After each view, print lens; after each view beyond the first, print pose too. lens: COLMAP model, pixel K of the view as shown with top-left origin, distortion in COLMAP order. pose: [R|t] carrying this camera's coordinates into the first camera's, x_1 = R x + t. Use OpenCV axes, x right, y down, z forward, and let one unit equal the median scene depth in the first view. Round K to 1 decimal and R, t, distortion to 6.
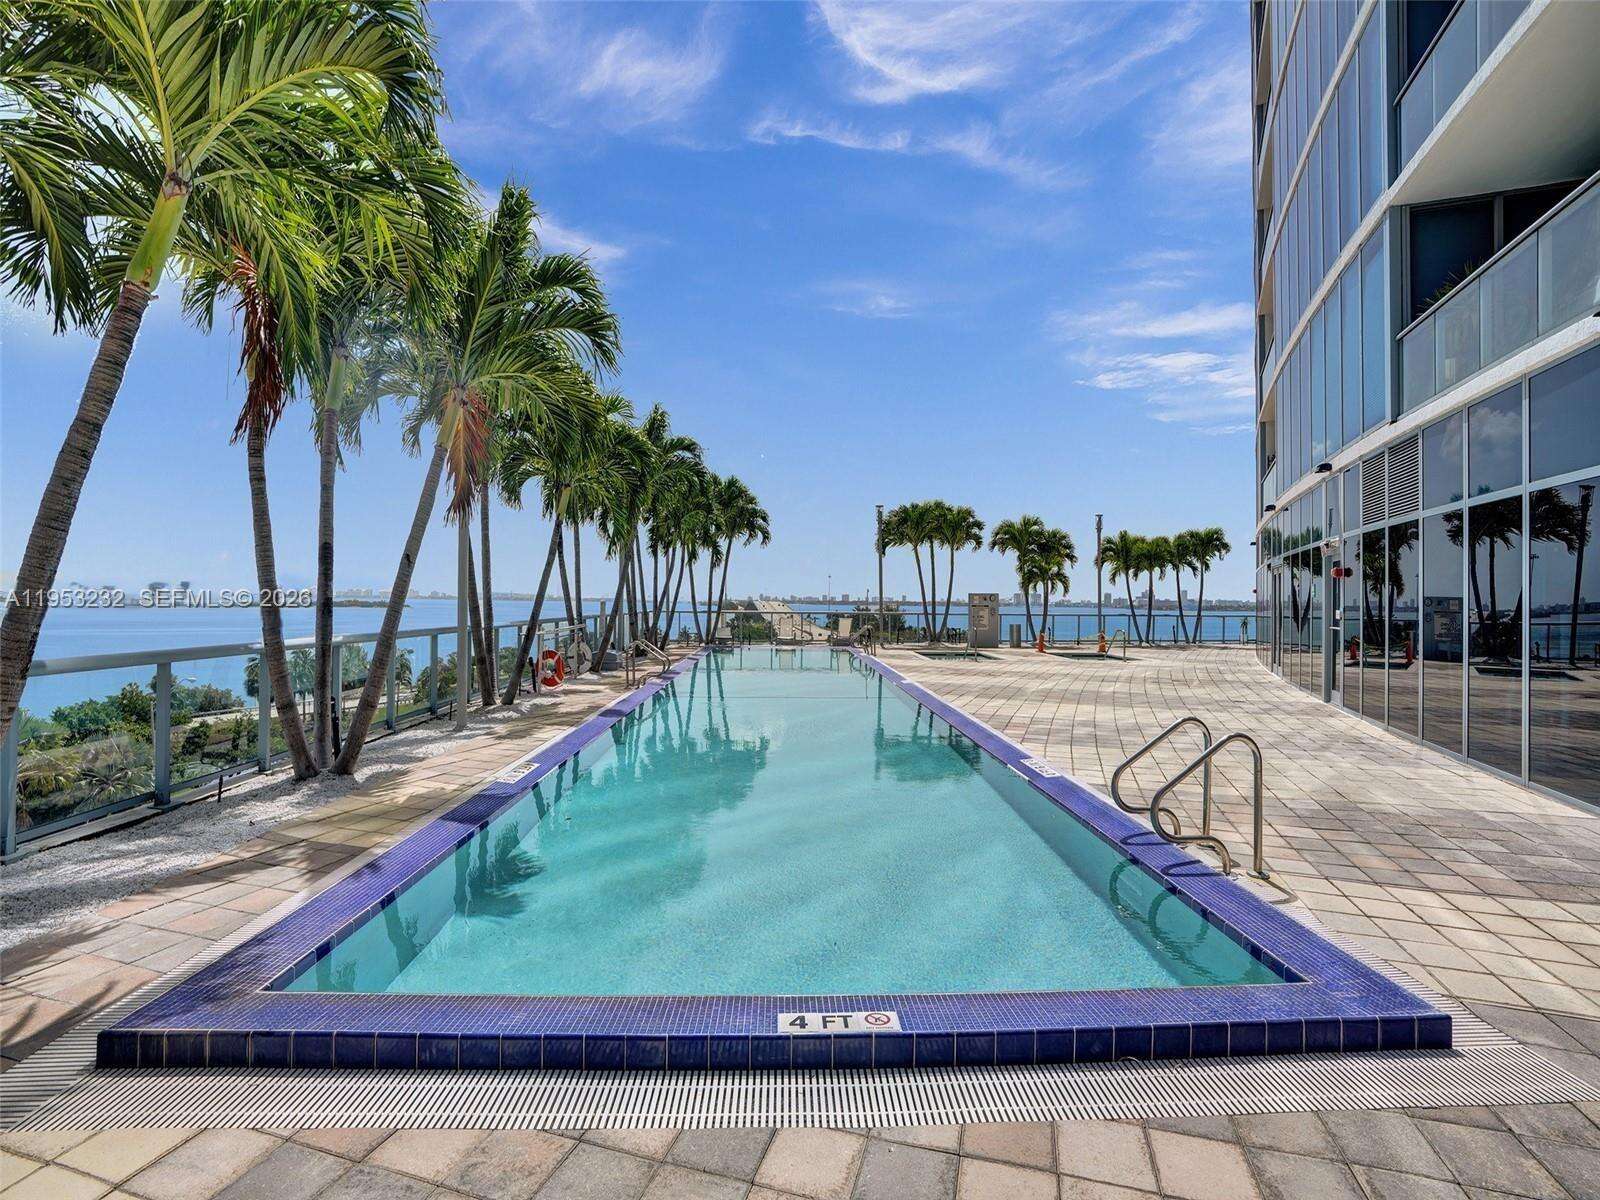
lens RADIAL K [[750.0, 0, 814.6], [0, 750.0, 596.9], [0, 0, 1]] dist [-0.021299, 0.002015]
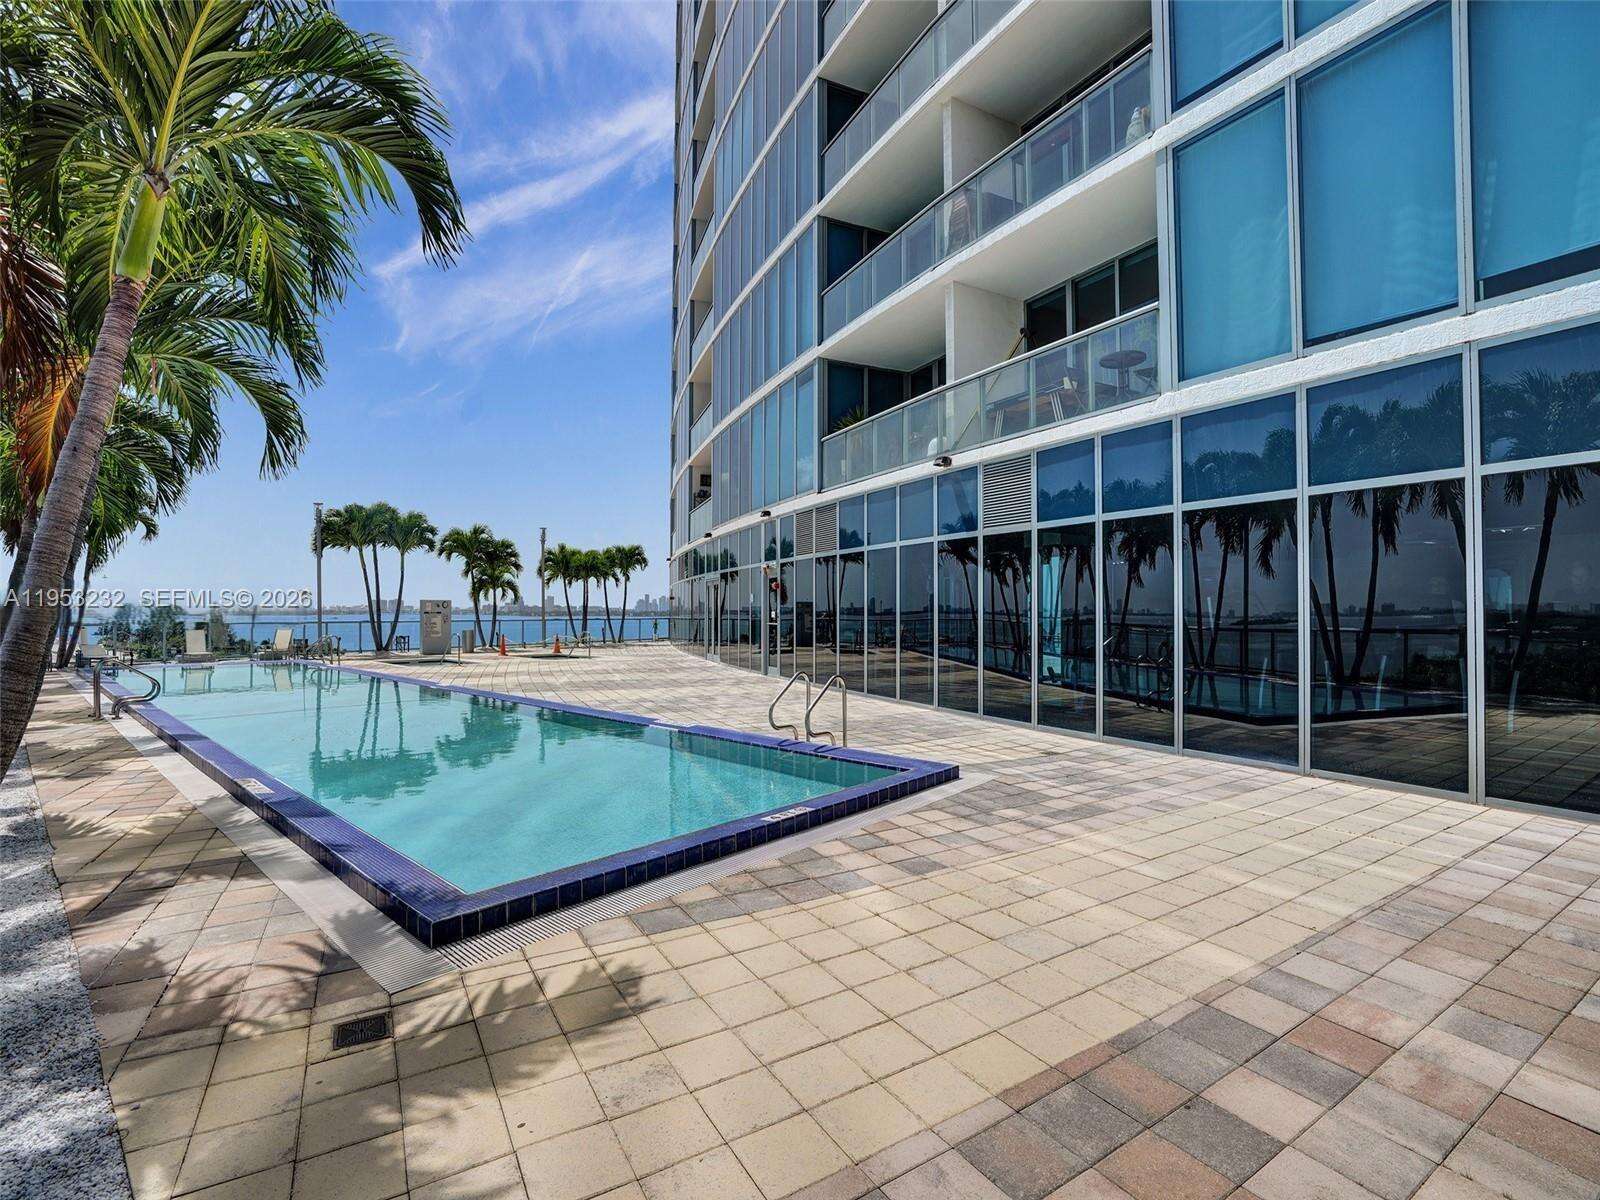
lens RADIAL K [[750.0, 0, 814.6], [0, 750.0, 596.9], [0, 0, 1]] dist [-0.021299, 0.002015]
pose [[0.695195, 0.001405, 0.718820, -0.137664], [0.003534, 0.999979, -0.005372, -0.001884], [-0.718813, 0.006275, 0.695175, -0.048118]]
